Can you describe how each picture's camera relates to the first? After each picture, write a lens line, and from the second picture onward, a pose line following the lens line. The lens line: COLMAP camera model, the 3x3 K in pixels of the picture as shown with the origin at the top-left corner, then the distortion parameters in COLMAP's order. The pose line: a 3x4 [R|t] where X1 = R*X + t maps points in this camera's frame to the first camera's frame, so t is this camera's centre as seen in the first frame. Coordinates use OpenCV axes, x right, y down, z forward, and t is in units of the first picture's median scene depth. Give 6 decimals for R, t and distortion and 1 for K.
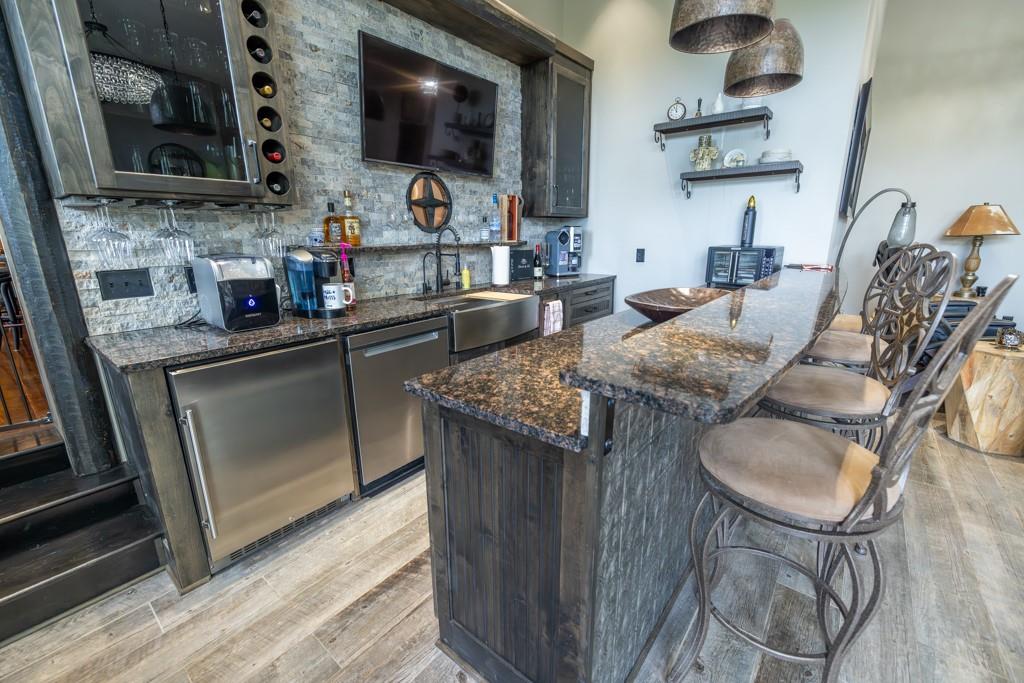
lens RADIAL K [[426.9, 0, 509.8], [0, 426.9, 341.7], [0, 0, 1]] dist [0.000441, -0.000624]
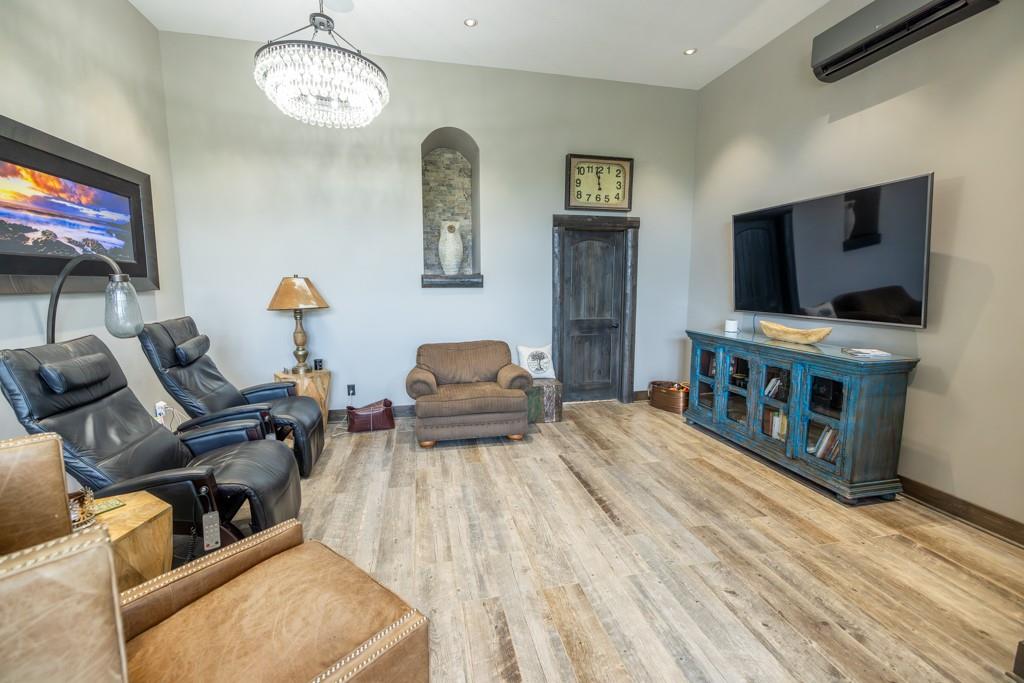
lens RADIAL K [[426.9, 0, 510.1], [0, 426.9, 341.1], [0, 0, 1]] dist [0.000441, -0.000624]
pose [[0.622918, -0.094416, 0.776568, 0.917622], [0.185147, 0.982280, -0.029087, -0.089788], [-0.760061, 0.161898, 0.629361, 0.084065]]
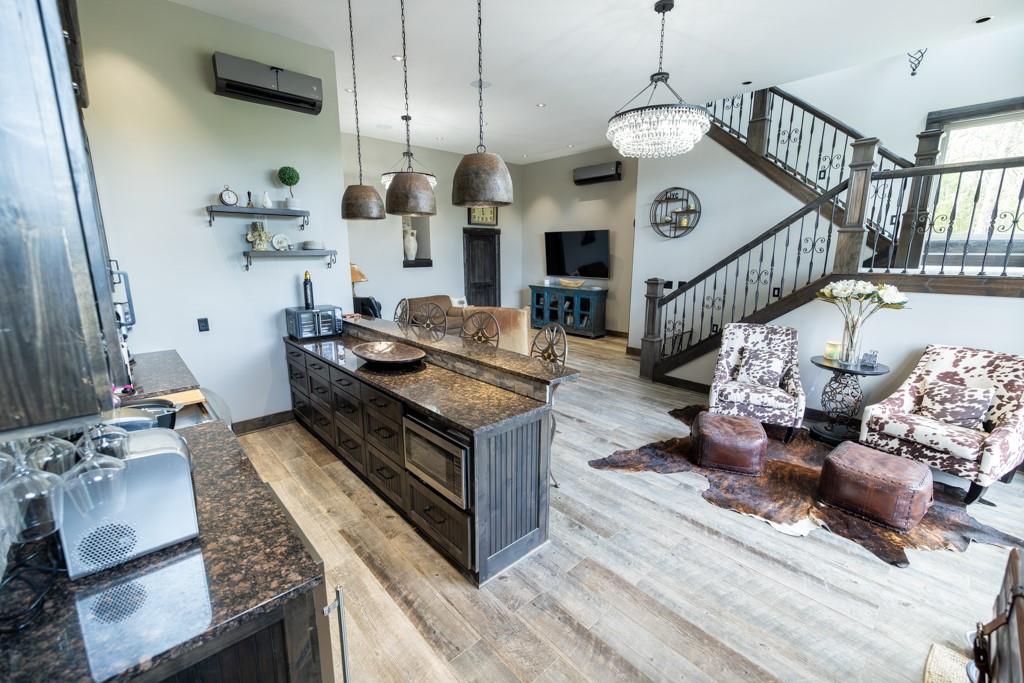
lens RADIAL K [[426.9, 0, 514.1], [0, 426.9, 337.8], [0, 0, 1]] dist [0.000441, -0.000624]
pose [[0.131854, -0.188874, 0.973109, -0.721281], [0.242664, 0.957961, 0.153053, -0.191441], [-0.961108, 0.215958, 0.172144, 0.184154]]
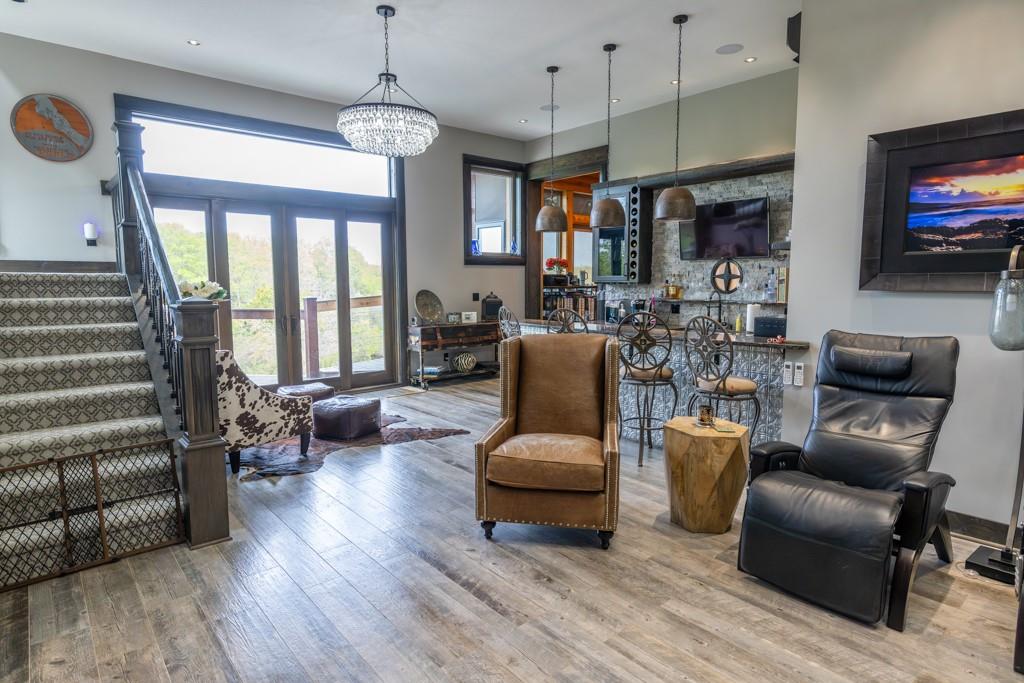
lens RADIAL K [[582.1, 0, 514.0], [0, 582.1, 342.3], [0, 0, 1]] dist [-0.000316, -0.000120]
pose [[-0.185192, 0.117350, -0.975671, 2.169112], [-0.238064, 0.957913, 0.160401, -0.240444], [0.953430, 0.261977, -0.149461, 0.602310]]
